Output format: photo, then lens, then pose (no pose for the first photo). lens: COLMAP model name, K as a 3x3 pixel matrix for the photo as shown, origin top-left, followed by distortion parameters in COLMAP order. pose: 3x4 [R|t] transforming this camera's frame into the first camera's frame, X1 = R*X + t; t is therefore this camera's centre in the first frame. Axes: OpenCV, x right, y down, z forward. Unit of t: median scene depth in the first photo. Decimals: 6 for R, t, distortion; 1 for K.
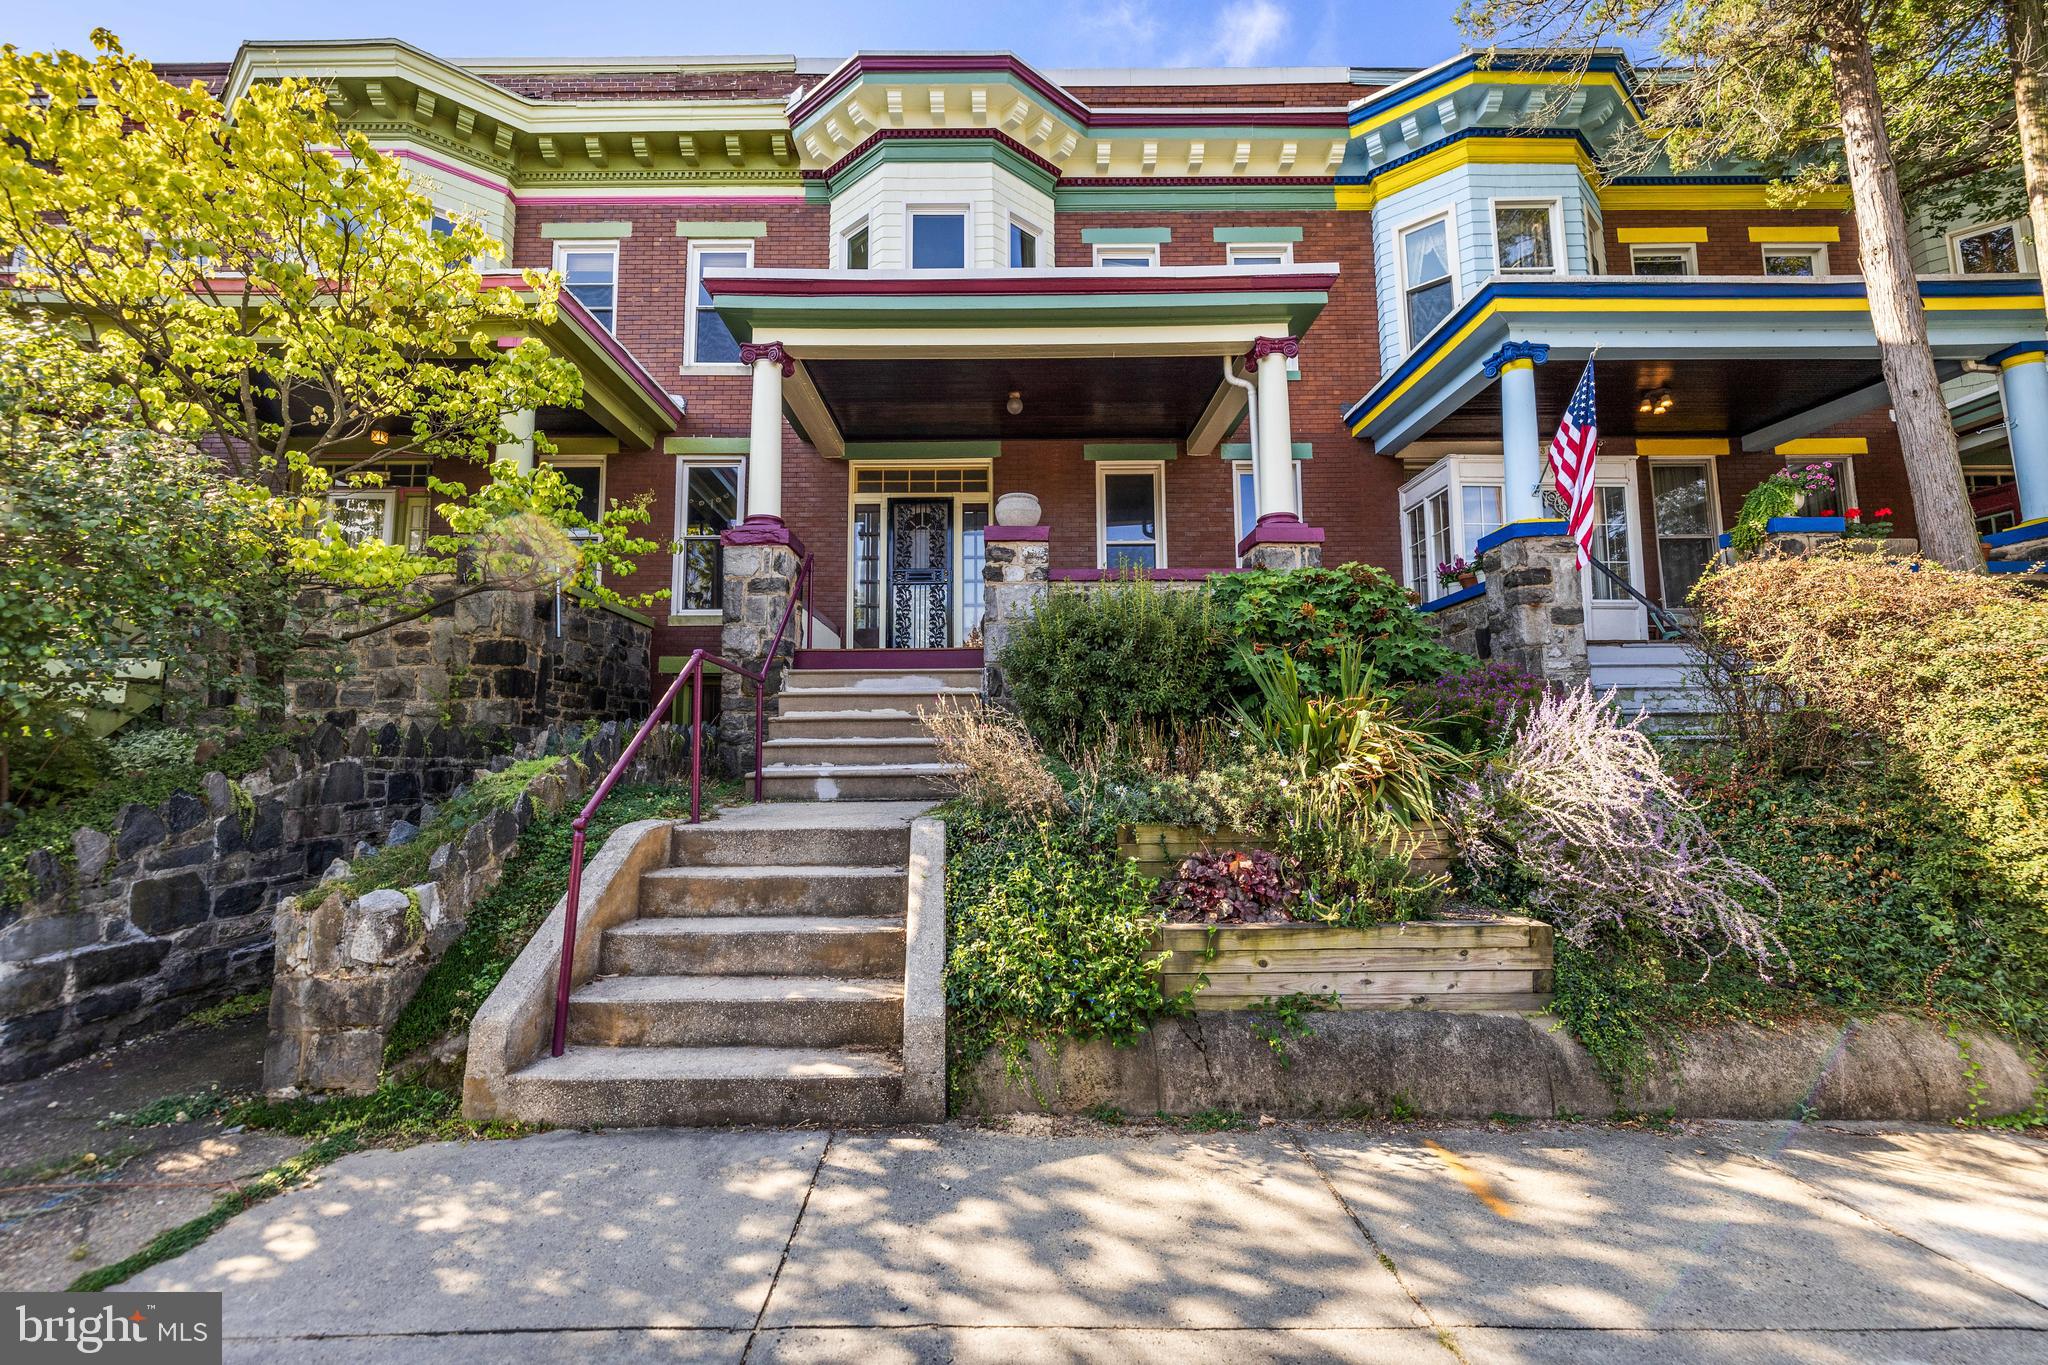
lens RADIAL K [[891.7, 0, 1015.0], [0, 891.7, 674.3], [0, 0, 1]] dist [0.003303, 0.000273]
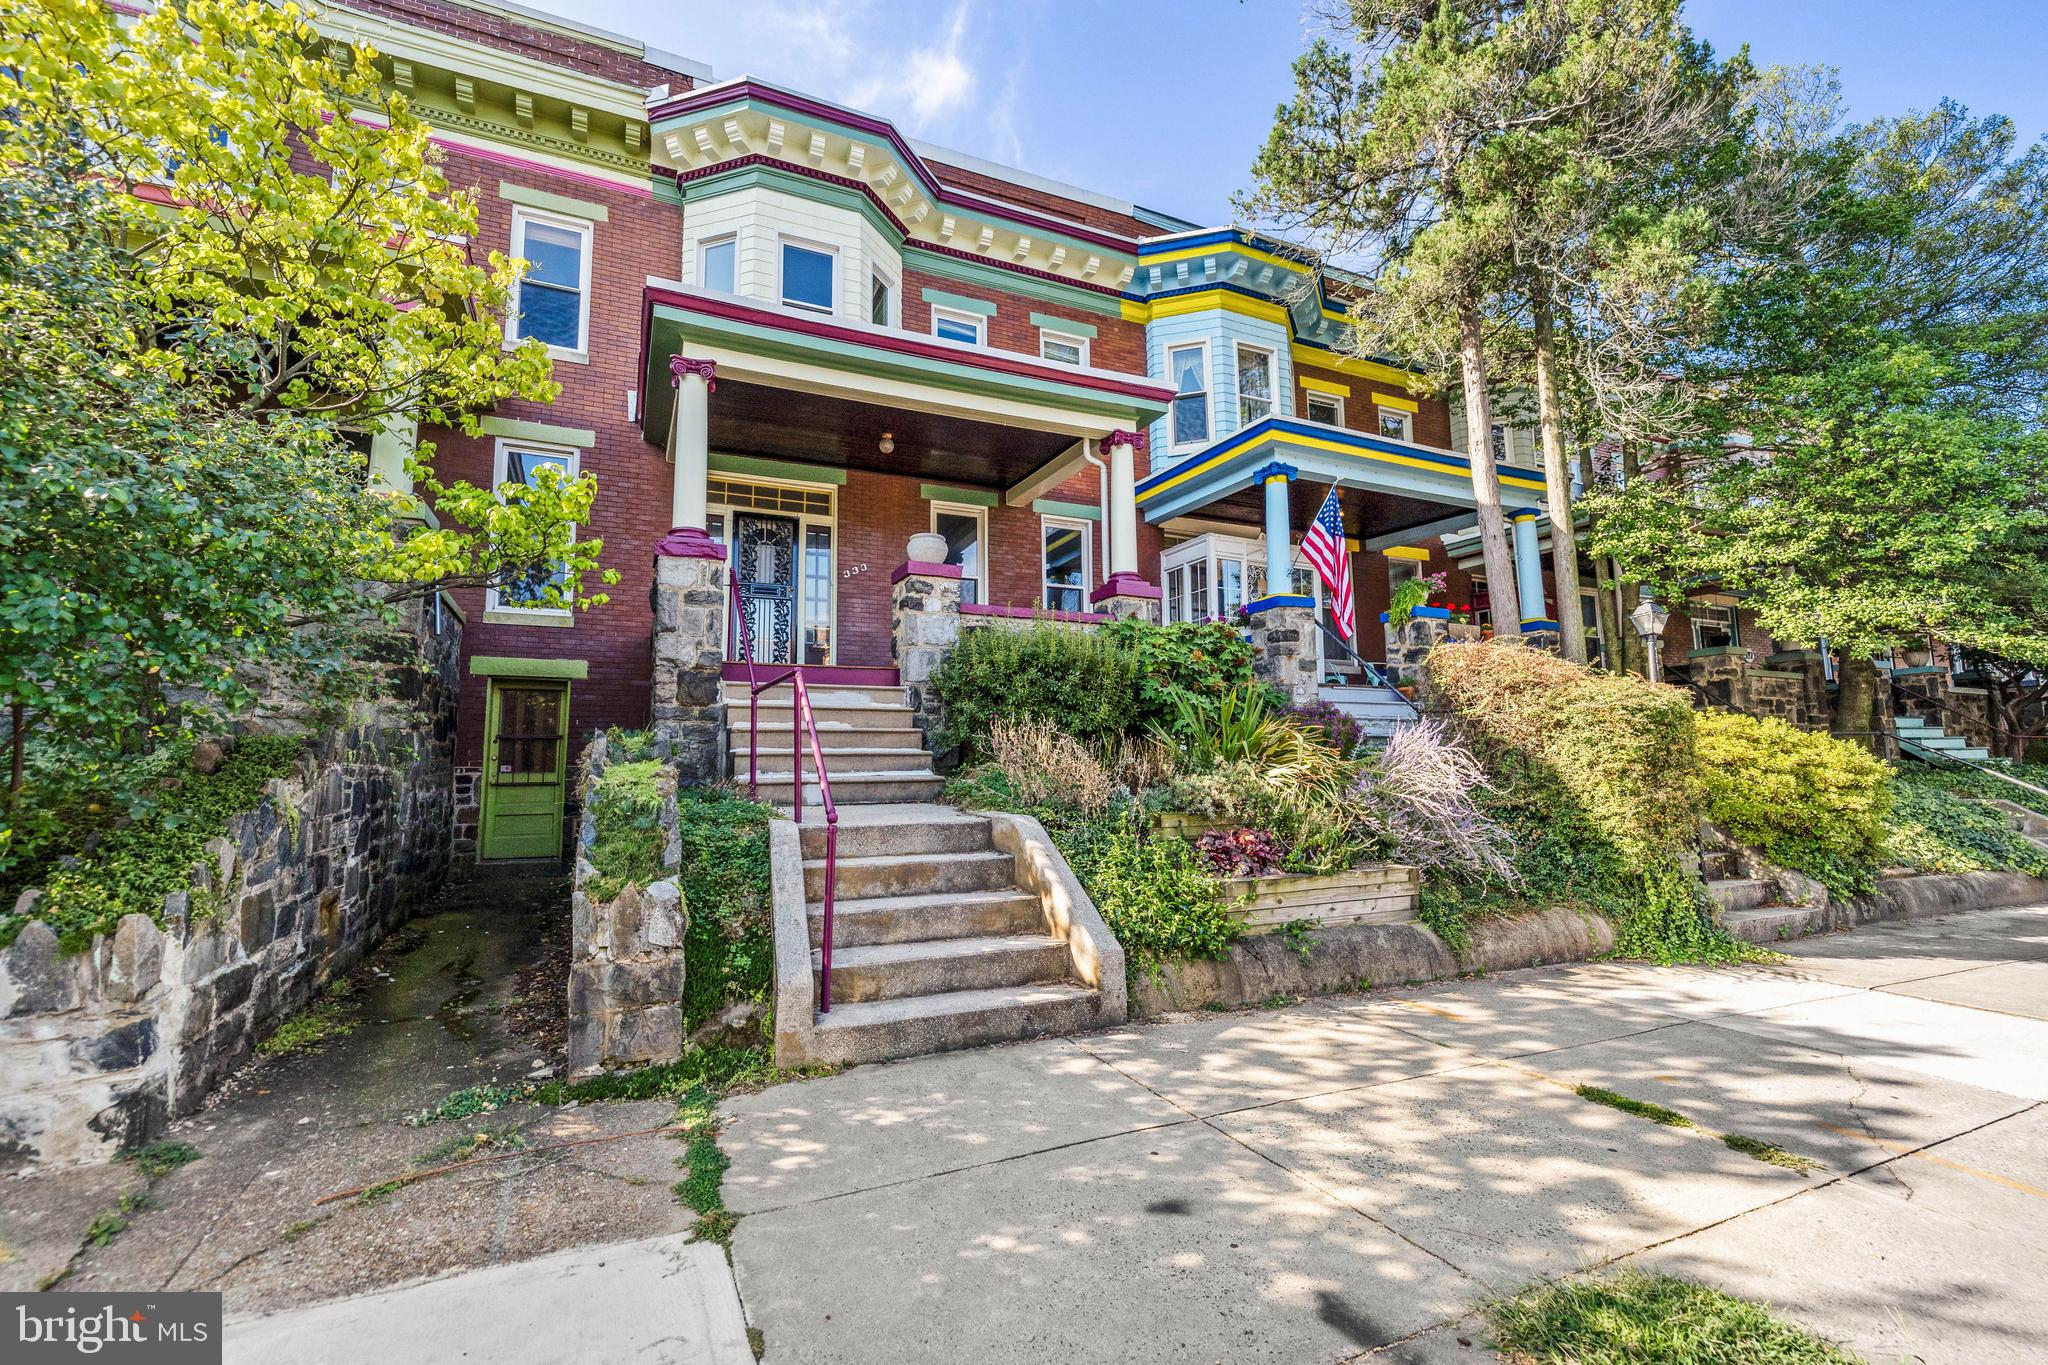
lens RADIAL K [[901.0, 0, 1024.0], [0, 901.0, 682.5], [0, 0, 1]] dist [0.000508, 0.000391]
pose [[0.907842, 0.039978, 0.417403, -0.368704], [-0.038171, 0.999191, -0.012679, -0.003597], [-0.417572, -0.004422, 0.908633, -0.094200]]
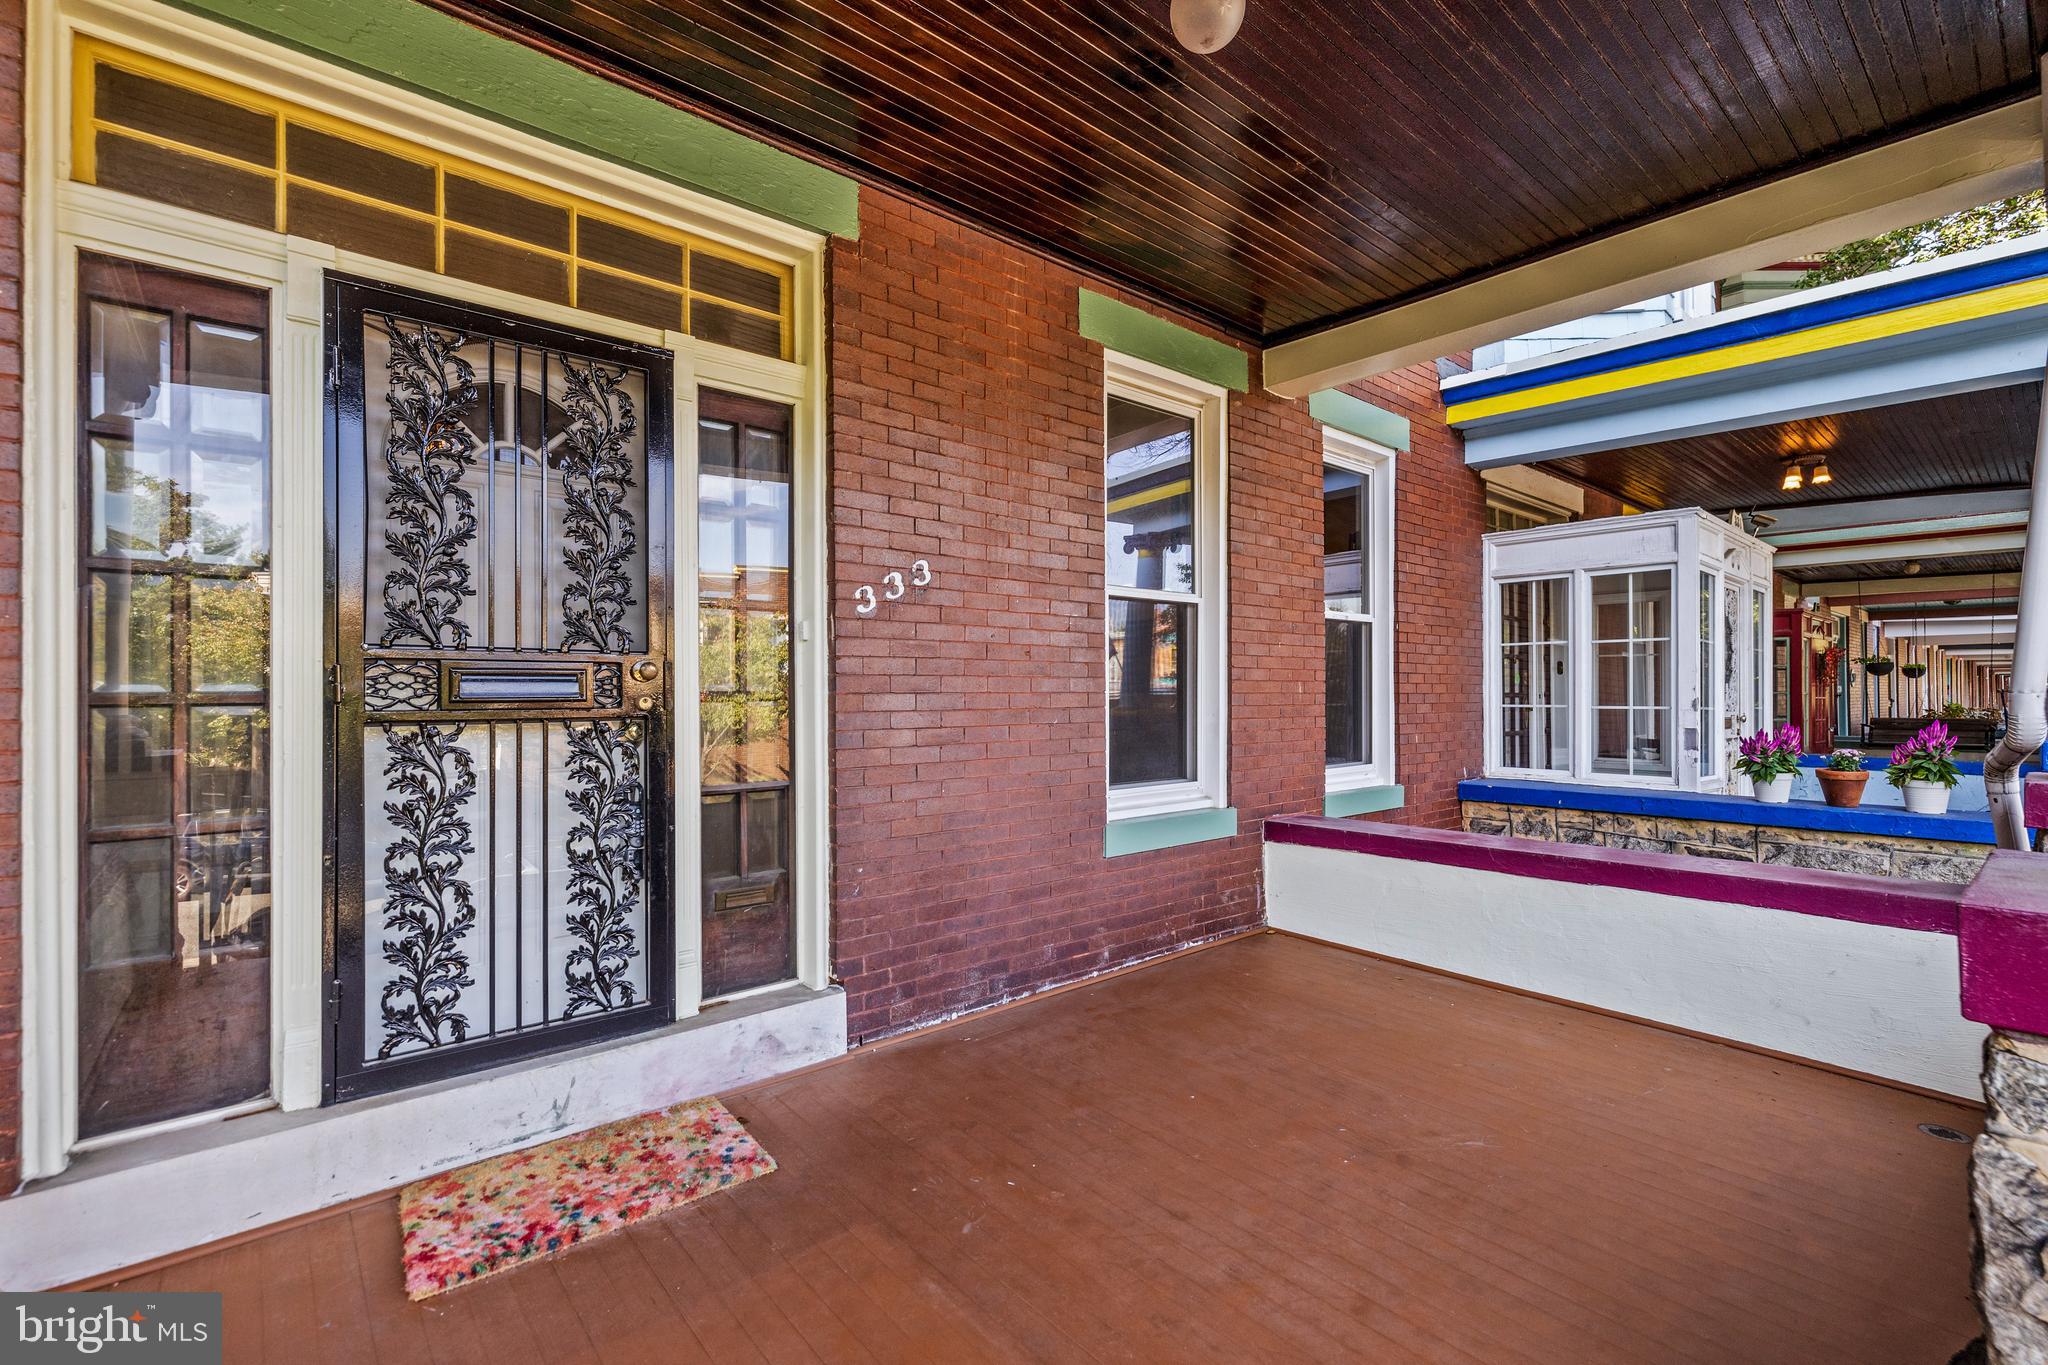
lens RADIAL K [[943.2, 0, 1059.9], [0, 943.2, 689.3], [0, 0, 1]] dist [-0.000604, 0.000191]
pose [[0.733447, 0.005888, 0.679721, -0.231148], [-0.065594, 0.995909, 0.062153, -0.183465], [-0.676574, -0.090172, 0.730832, 1.035052]]
